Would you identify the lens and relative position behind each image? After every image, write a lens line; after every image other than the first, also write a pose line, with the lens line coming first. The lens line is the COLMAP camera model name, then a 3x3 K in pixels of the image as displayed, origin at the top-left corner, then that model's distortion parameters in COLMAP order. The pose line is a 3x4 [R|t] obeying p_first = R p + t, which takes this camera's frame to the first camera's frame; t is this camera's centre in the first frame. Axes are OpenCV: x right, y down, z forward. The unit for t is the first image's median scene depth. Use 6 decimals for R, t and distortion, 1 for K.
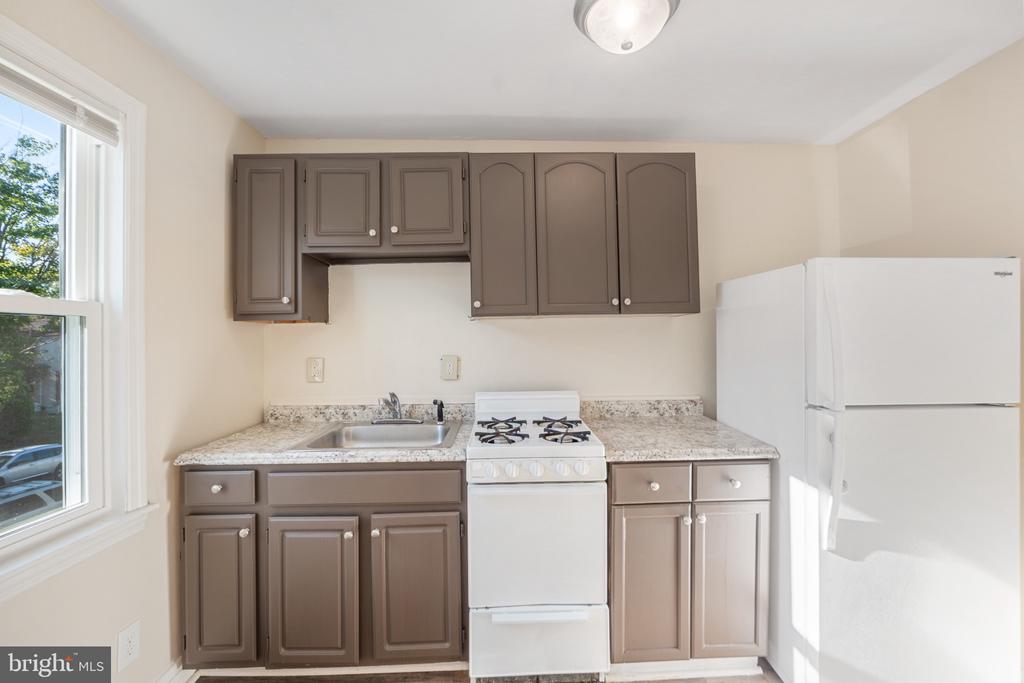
lens RADIAL K [[430.9, 0, 516.1], [0, 430.9, 333.8], [0, 0, 1]] dist [-0.012567, -0.000048]
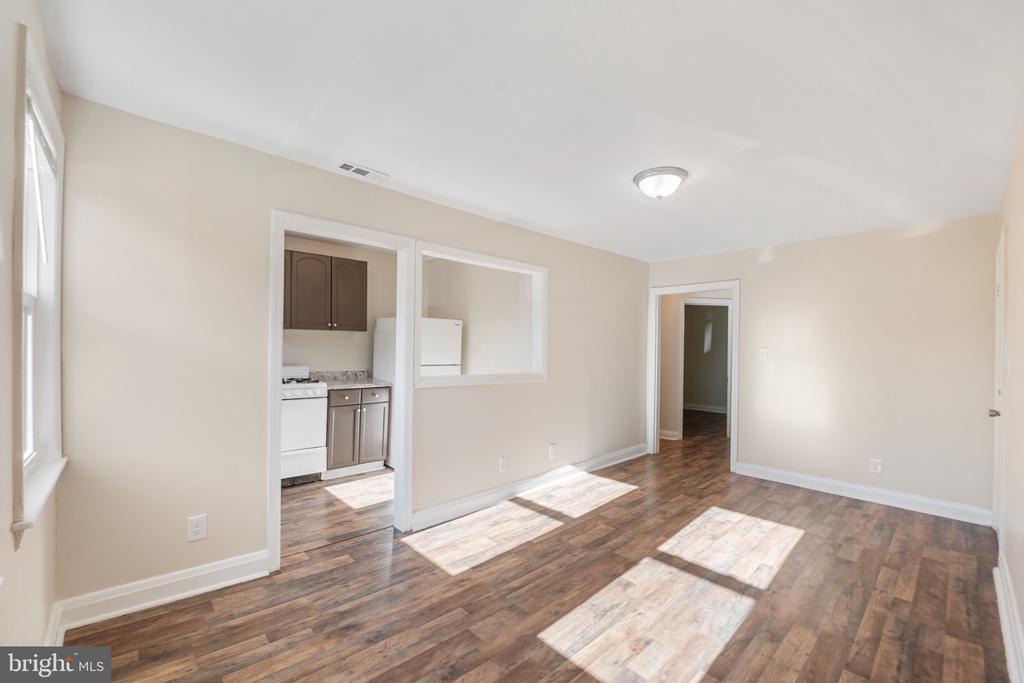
lens RADIAL K [[427.8, 0, 516.2], [0, 427.8, 346.5], [0, 0, 1]] dist [-0.011127, 0.000155]
pose [[0.750993, 0.023149, 0.659905, -0.512170], [-0.033196, 0.999445, 0.002719, 0.000280], [-0.659475, -0.023948, 0.751345, -1.334760]]
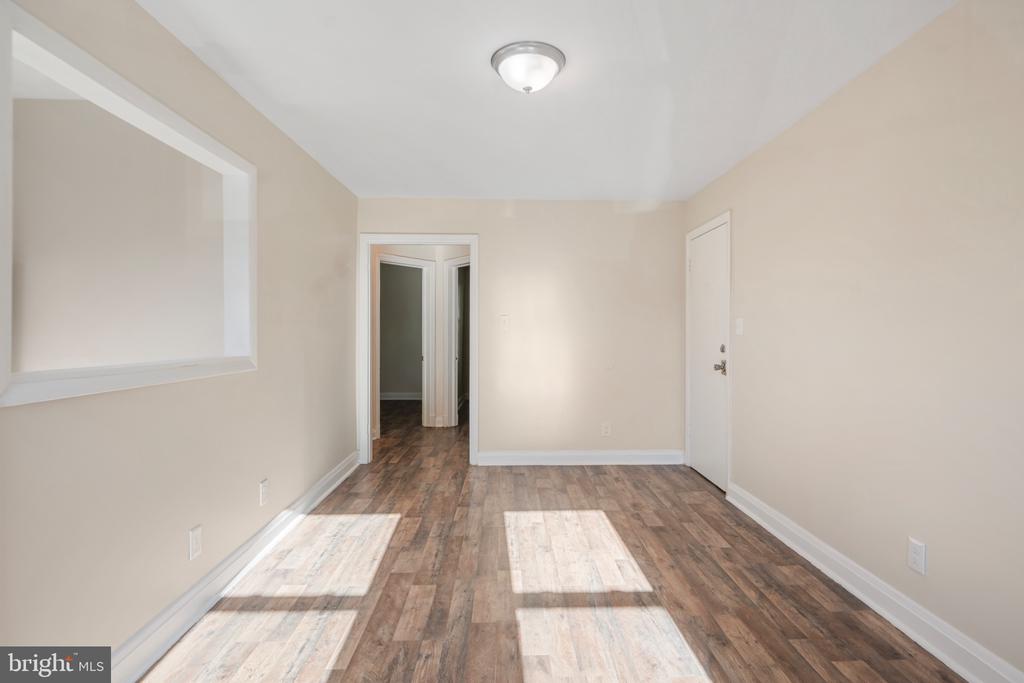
lens RADIAL K [[518.3, 0, 516.9], [0, 518.3, 332.4], [0, 0, 1]] dist [-0.001980, -0.000601]
pose [[0.005372, 0.008383, 0.999950, -0.429092], [-0.015049, 0.999852, -0.008302, 0.064954], [-0.999872, -0.015004, 0.005498, -0.590820]]
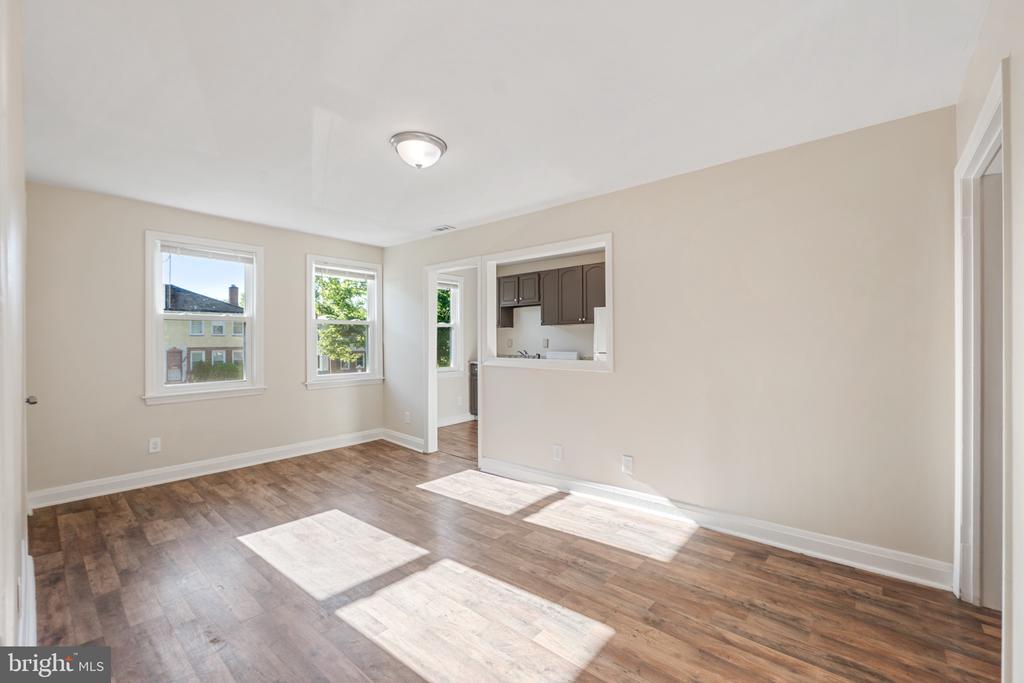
lens RADIAL K [[418.0, 0, 518.7], [0, 418.0, 340.9], [0, 0, 1]] dist [-0.009670, 0.000112]
pose [[0.745215, 0.011879, -0.666719, 1.785896], [0.003085, 0.999769, 0.021261, 0.006789], [0.666817, -0.017901, 0.745006, -1.338496]]
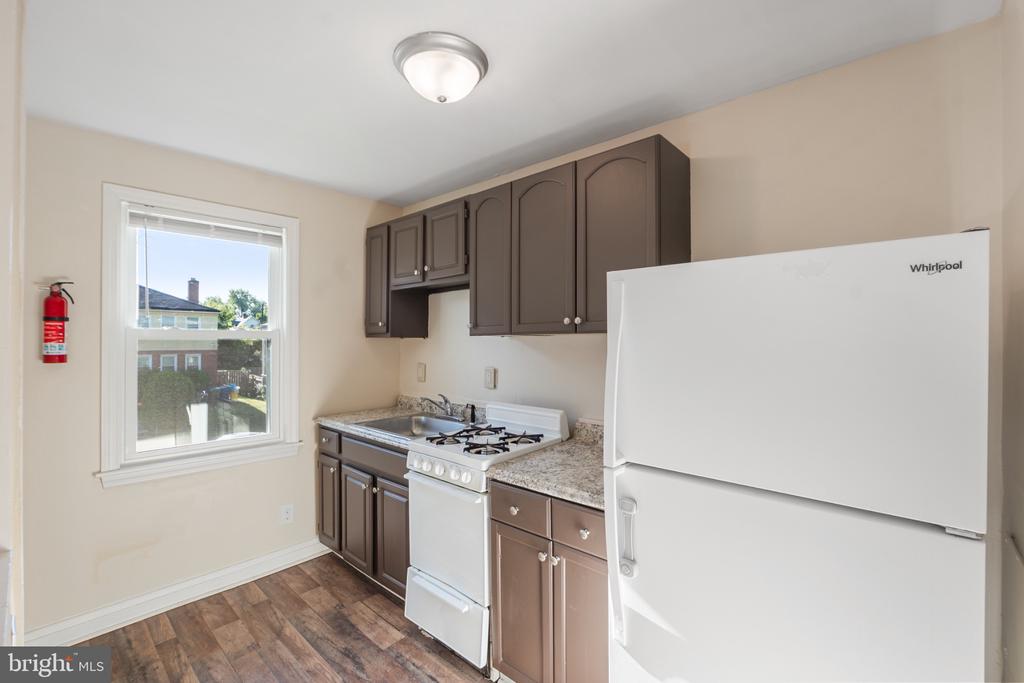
lens RADIAL K [[453.3, 0, 512.0], [0, 453.3, 341.5], [0, 0, 1]] dist [-0.002629, -0.000141]
pose [[0.717156, 0.014139, -0.696769, 0.851566], [-0.001644, 0.999826, 0.018597, -0.047326], [0.696911, -0.012191, 0.717054, 0.198389]]
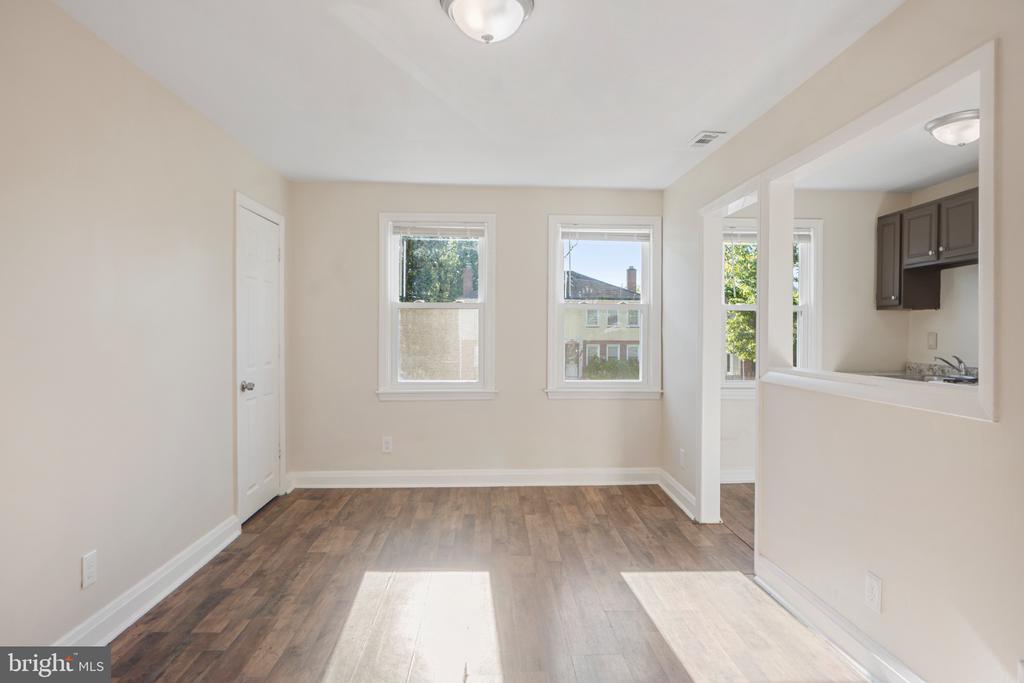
lens RADIAL K [[590.8, 0, 526.5], [0, 590.8, 337.2], [0, 0, 1]] dist [-0.004705, -0.001758]
pose [[0.035036, 0.020094, -0.999184, 1.788517], [0.009078, 0.999750, 0.020424, 0.019518], [0.999345, -0.009786, 0.034845, -0.571035]]
